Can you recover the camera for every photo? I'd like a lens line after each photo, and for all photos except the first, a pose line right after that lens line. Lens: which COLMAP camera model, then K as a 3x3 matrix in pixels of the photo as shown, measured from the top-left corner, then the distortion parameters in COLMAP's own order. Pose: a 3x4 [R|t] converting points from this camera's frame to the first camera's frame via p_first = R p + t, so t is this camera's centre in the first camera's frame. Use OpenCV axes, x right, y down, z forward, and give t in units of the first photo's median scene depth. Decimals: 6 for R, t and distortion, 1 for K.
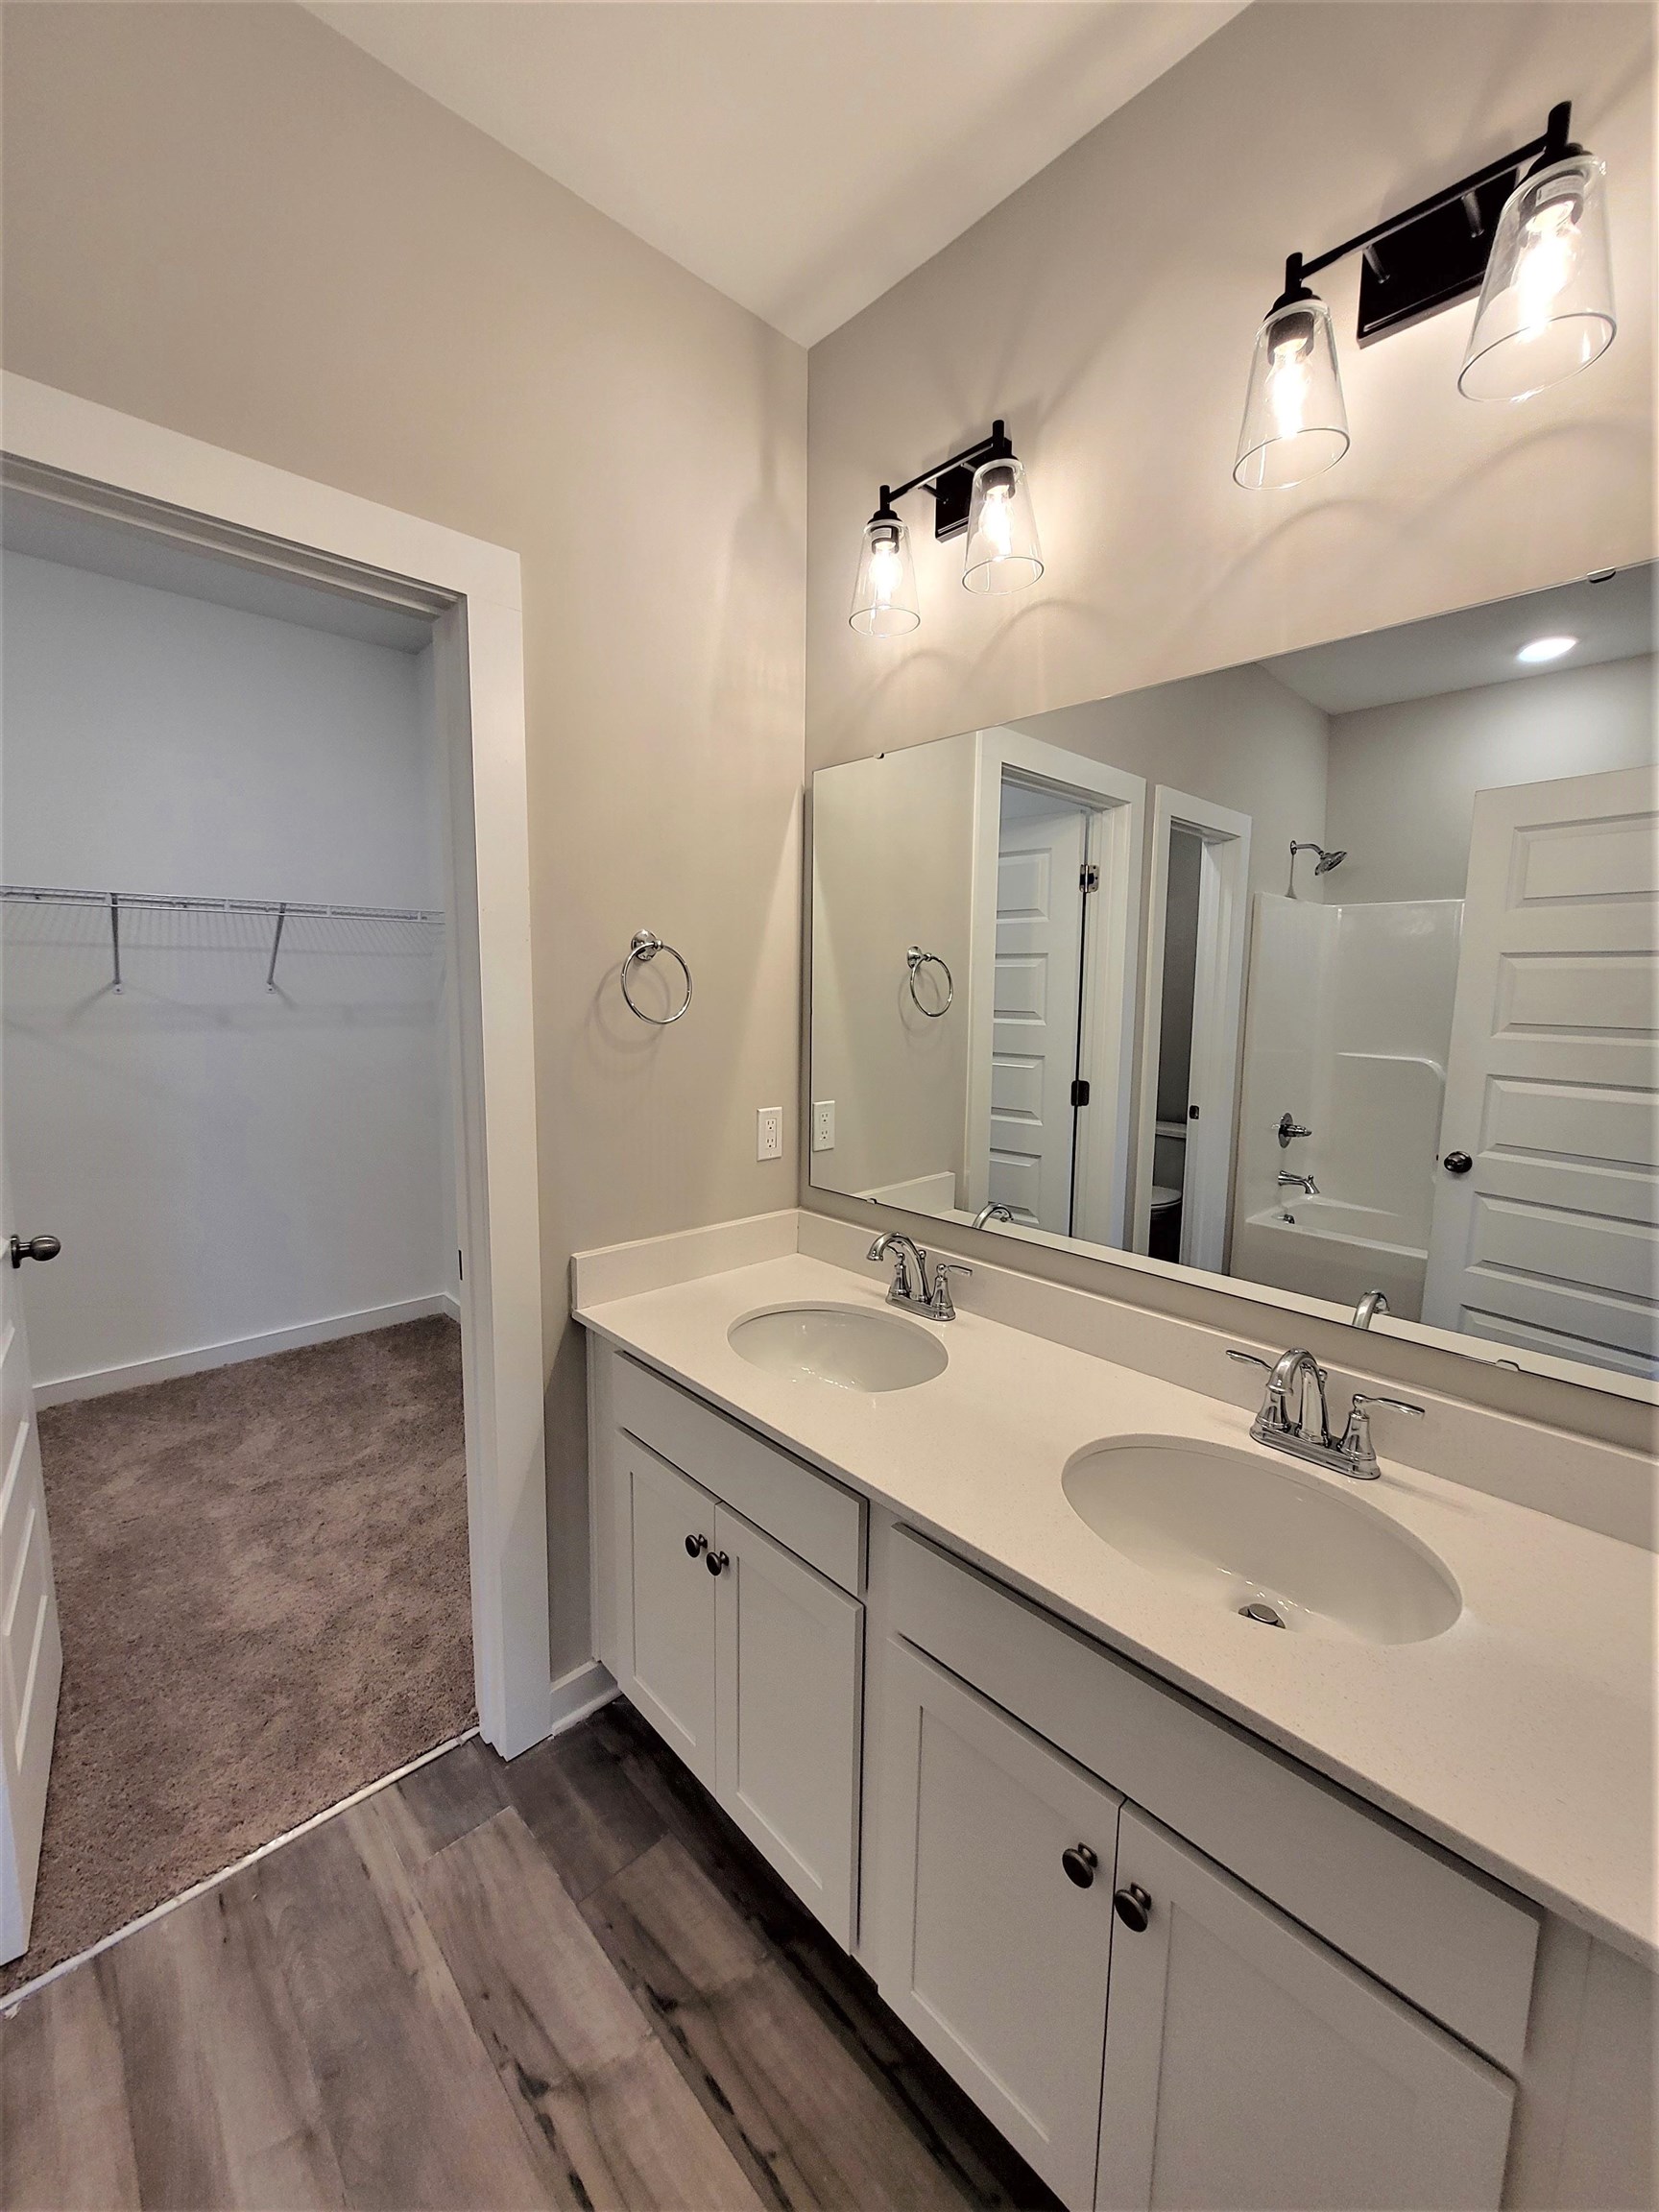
lens RADIAL K [[873.9, 0, 848.7], [0, 873.9, 1104.5], [0, 0, 1]] dist [-0.000120, -0.000582]
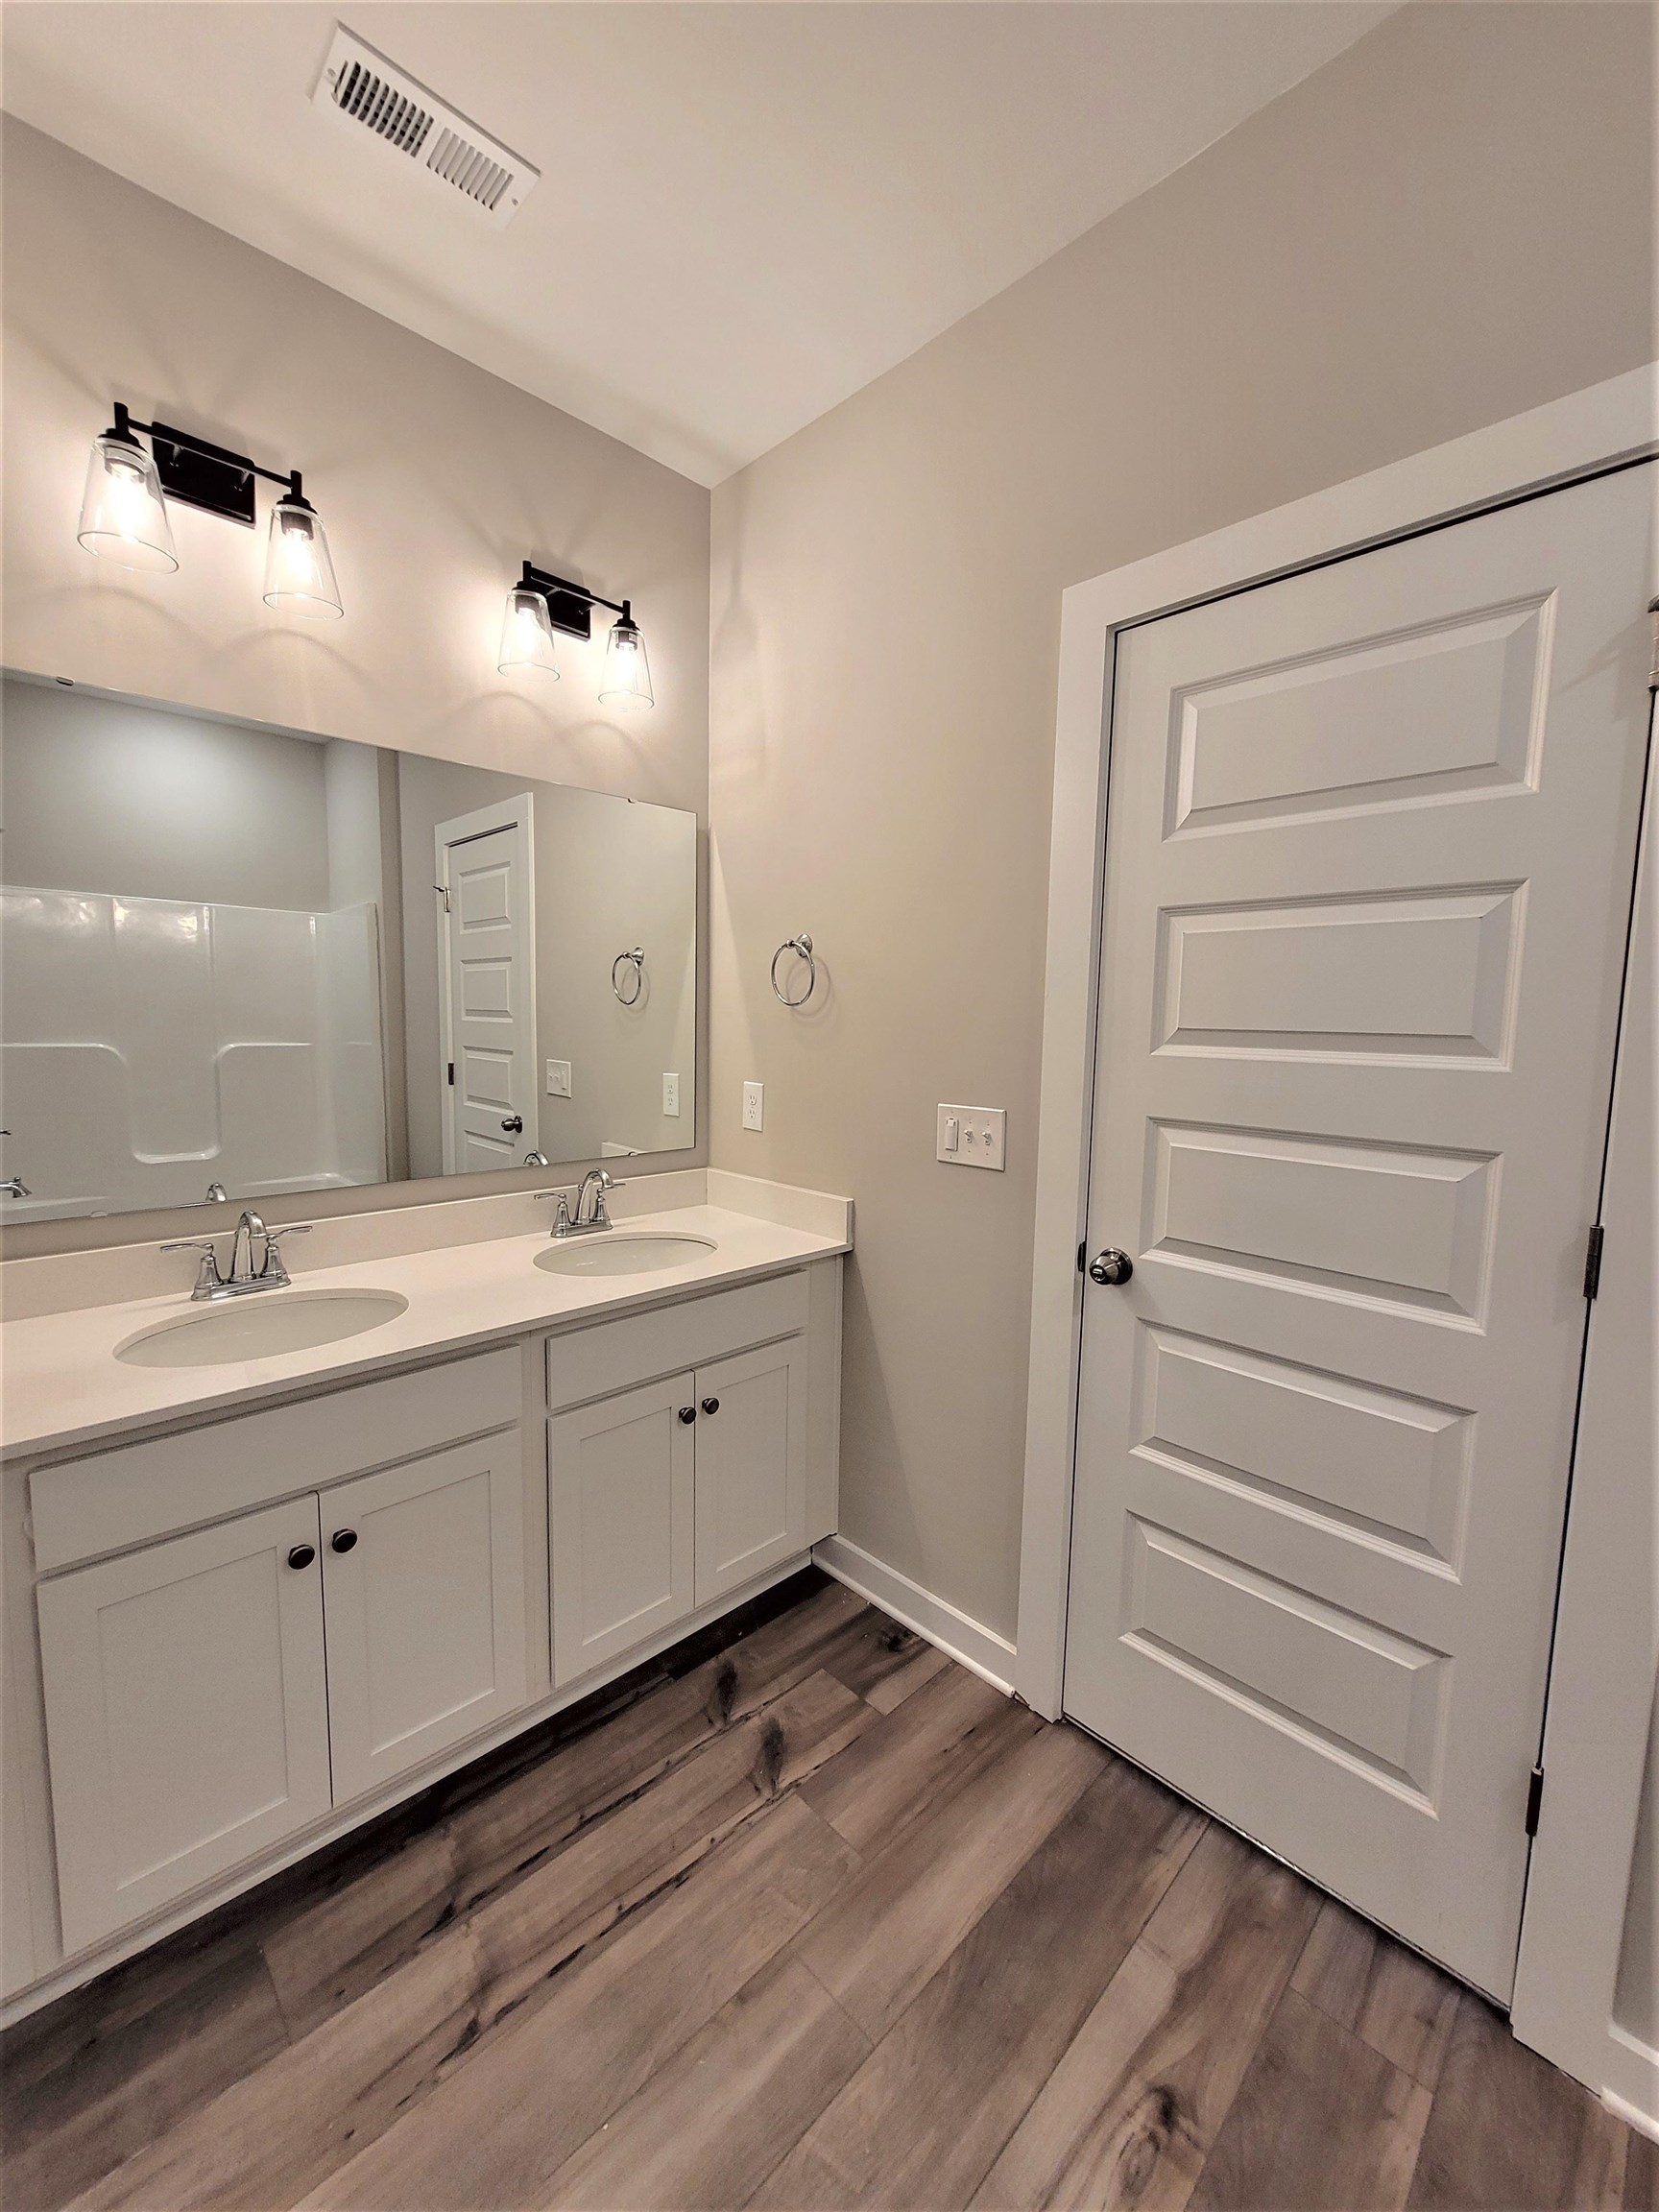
lens RADIAL K [[873.9, 0, 821.3], [0, 873.9, 1115.2], [0, 0, 1]] dist [-0.000120, -0.000582]
pose [[-0.006062, -0.128340, 0.991712, -1.121182], [0.115686, 0.984981, 0.128176, -0.015002], [-0.993267, 0.115504, 0.008876, 0.414888]]
